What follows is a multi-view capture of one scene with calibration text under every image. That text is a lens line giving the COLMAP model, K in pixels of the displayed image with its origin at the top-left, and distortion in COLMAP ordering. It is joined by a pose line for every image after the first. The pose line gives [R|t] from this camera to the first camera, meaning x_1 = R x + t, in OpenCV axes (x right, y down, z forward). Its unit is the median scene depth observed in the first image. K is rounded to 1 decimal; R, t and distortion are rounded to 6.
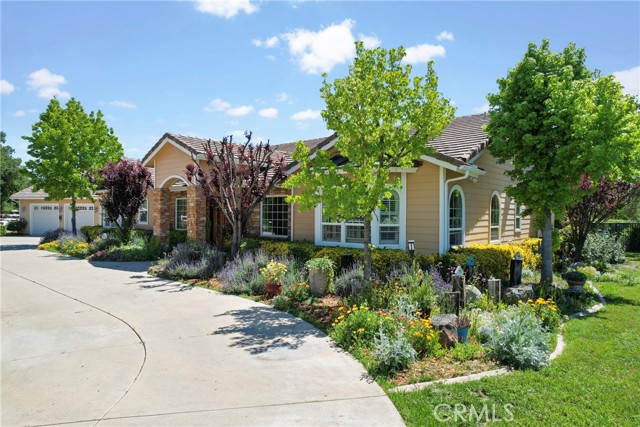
lens RADIAL K [[408.5, 0, 320.0], [0, 408.5, 213.5], [0, 0, 1]] dist [-0.077121, 0.076811]
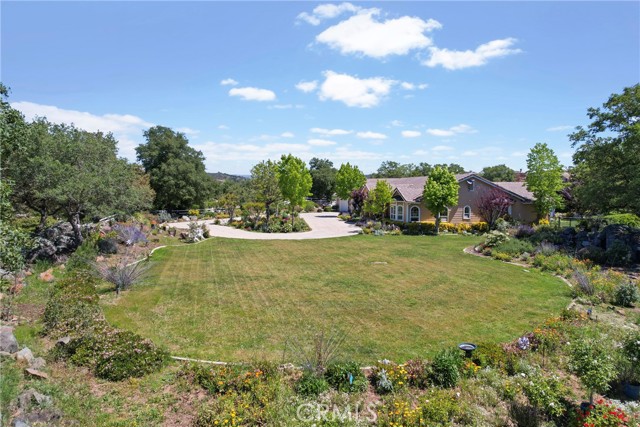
lens RADIAL K [[408.5, 0, 320.0], [0, 408.5, 213.5], [0, 0, 1]] dist [-0.077121, 0.076811]
pose [[0.750955, 0.042159, -0.659006, 2.205024], [-0.001866, 0.998091, 0.061726, -0.230747], [0.660351, -0.045124, 0.749600, -2.495918]]
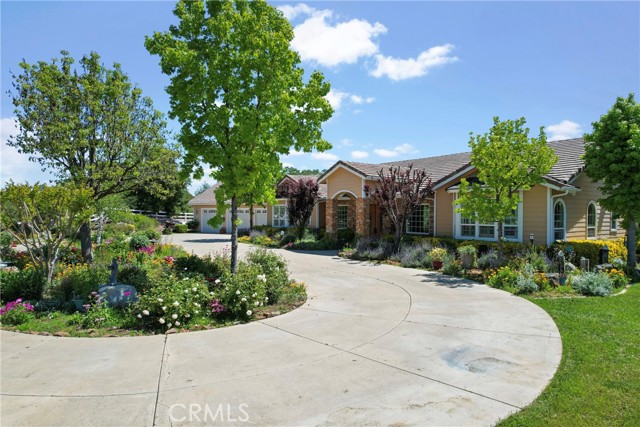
lens RADIAL K [[408.5, 0, 320.0], [0, 408.5, 213.5], [0, 0, 1]] dist [-0.077121, 0.076811]
pose [[0.976456, -0.001760, -0.215707, -0.194782], [0.001691, 0.999998, -0.000504, -0.016518], [0.215708, 0.000127, 0.976458, -0.600366]]
